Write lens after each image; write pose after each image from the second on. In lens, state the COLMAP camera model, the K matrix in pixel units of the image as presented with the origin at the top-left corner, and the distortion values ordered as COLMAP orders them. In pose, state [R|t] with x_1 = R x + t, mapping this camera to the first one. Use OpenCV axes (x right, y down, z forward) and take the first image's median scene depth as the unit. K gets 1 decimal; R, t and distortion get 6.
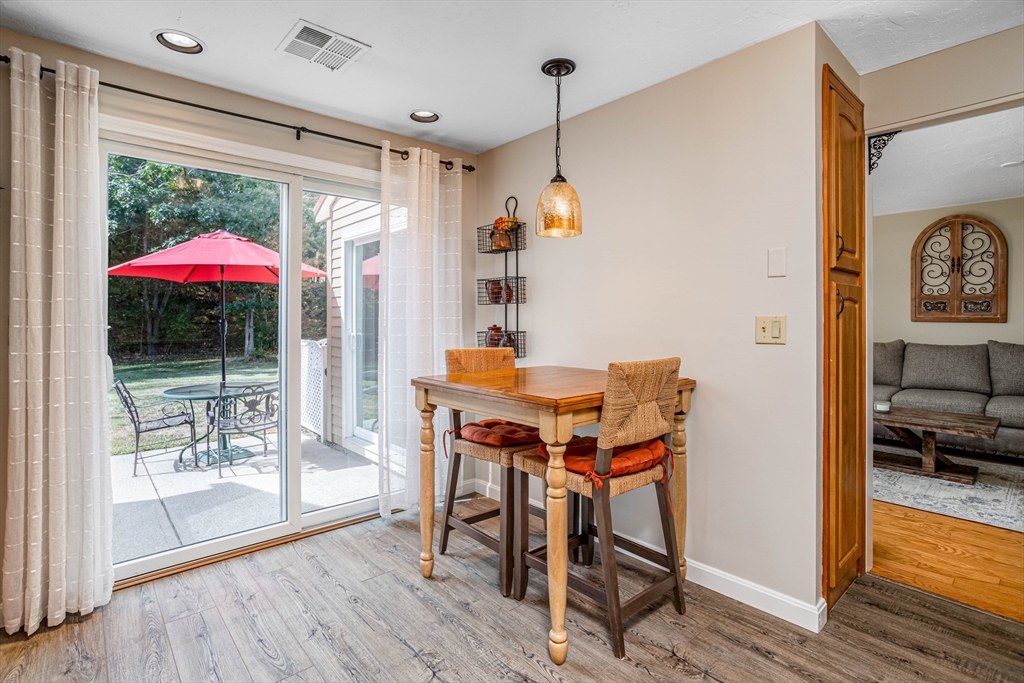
lens RADIAL K [[502.0, 0, 508.3], [0, 502.0, 314.6], [0, 0, 1]] dist [0.001426, 0.001977]
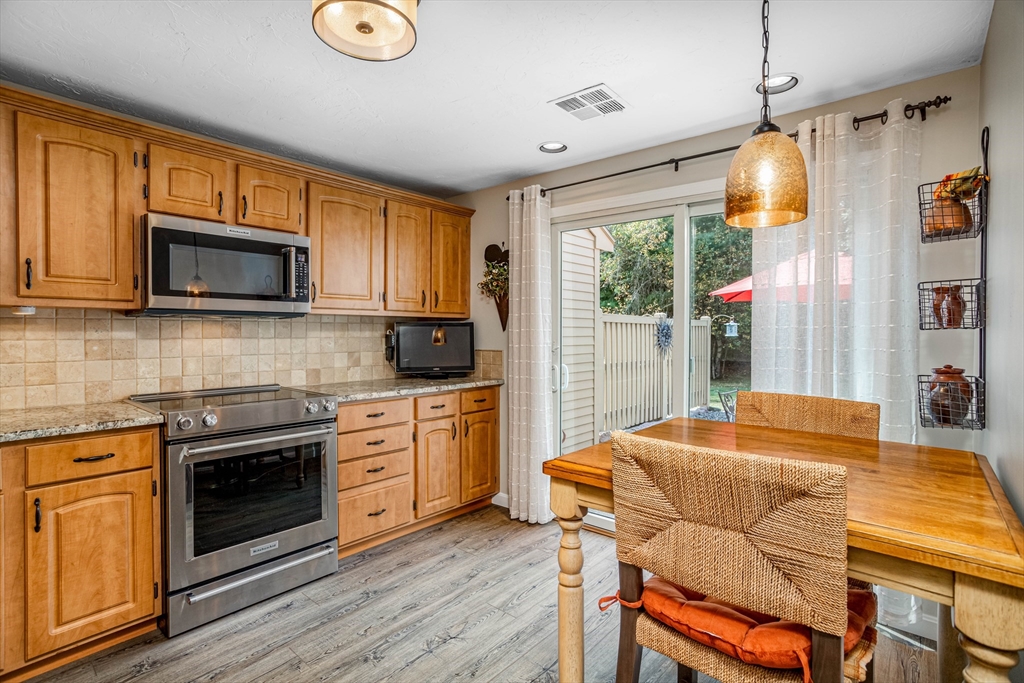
lens RADIAL K [[494.1, 0, 509.0], [0, 494.1, 332.6], [0, 0, 1]] dist [-0.041154, 0.024912]
pose [[0.145885, 0.004377, -0.989292, 0.533134], [-0.006520, 0.999973, 0.003463, -0.017945], [0.989280, 0.005945, 0.145910, 0.513913]]
